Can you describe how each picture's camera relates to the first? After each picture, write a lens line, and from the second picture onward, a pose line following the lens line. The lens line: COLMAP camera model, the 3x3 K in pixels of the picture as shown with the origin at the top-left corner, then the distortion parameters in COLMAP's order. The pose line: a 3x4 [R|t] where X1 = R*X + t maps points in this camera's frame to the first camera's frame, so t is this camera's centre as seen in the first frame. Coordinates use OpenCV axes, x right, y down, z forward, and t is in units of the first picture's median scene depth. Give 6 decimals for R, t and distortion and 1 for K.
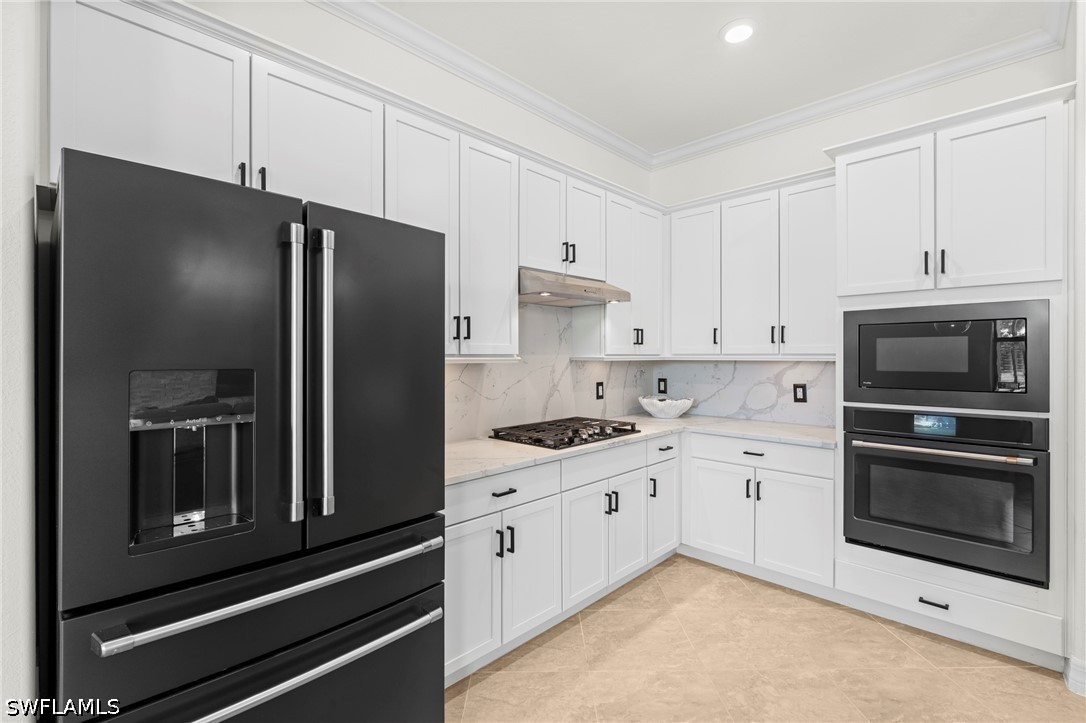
lens RADIAL K [[485.8, 0, 545.5], [0, 485.8, 355.6], [0, 0, 1]] dist [-0.005124, 0.000174]
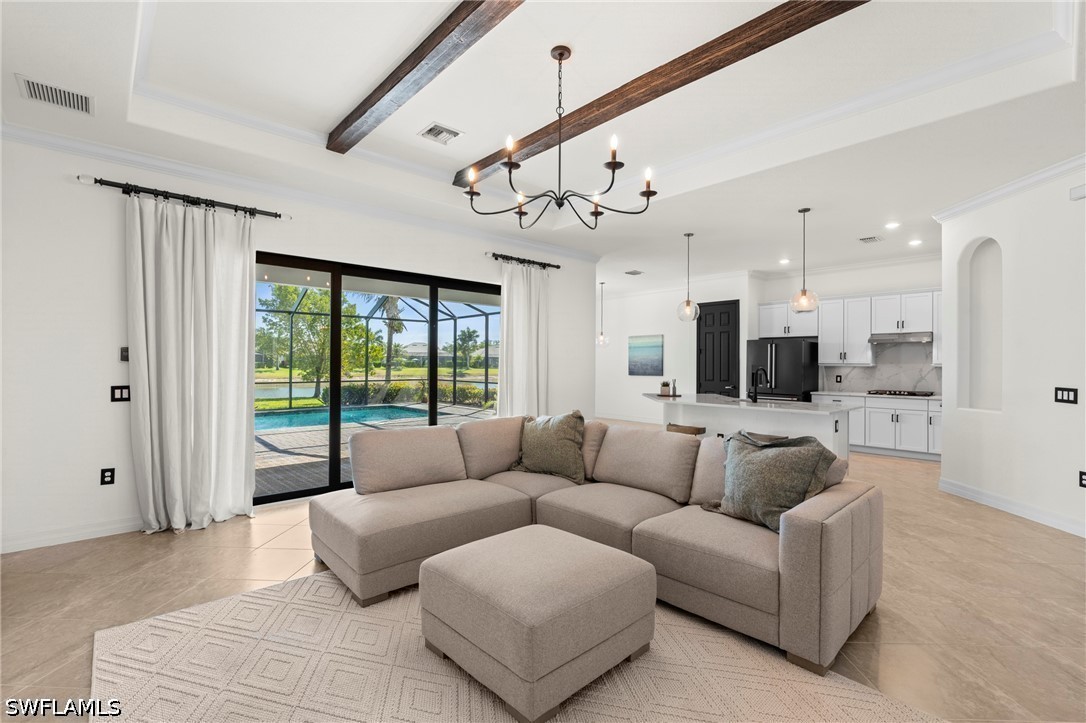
lens RADIAL K [[493.5, 0, 540.8], [0, 493.5, 361.3], [0, 0, 1]] dist [-0.000679, 0.000497]
pose [[-0.057346, -0.001841, -0.998353, 2.716590], [-0.004932, 0.999987, -0.001561, -0.001888], [0.998342, 0.004835, -0.057354, -0.743466]]
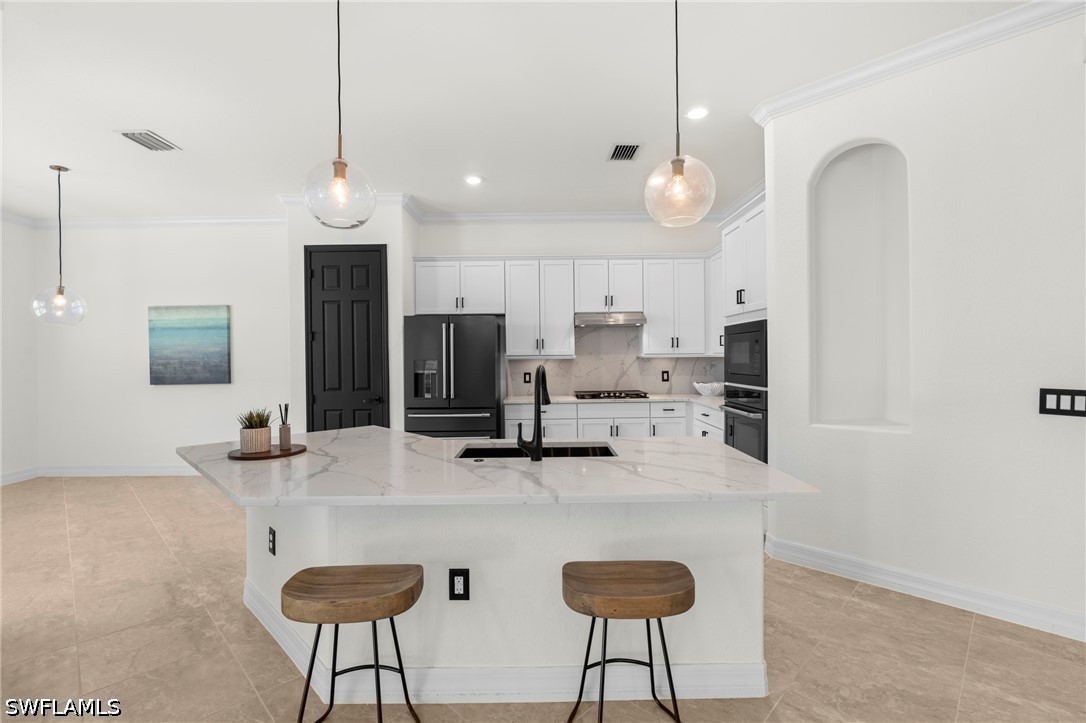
lens RADIAL K [[485.8, 0, 545.5], [0, 485.8, 355.6], [0, 0, 1]] dist [-0.005124, 0.000174]
pose [[0.701917, -0.007150, -0.712223, 1.193758], [0.010128, 0.999949, -0.000057, 0.000258], [0.712187, -0.007173, 0.701953, -0.495689]]
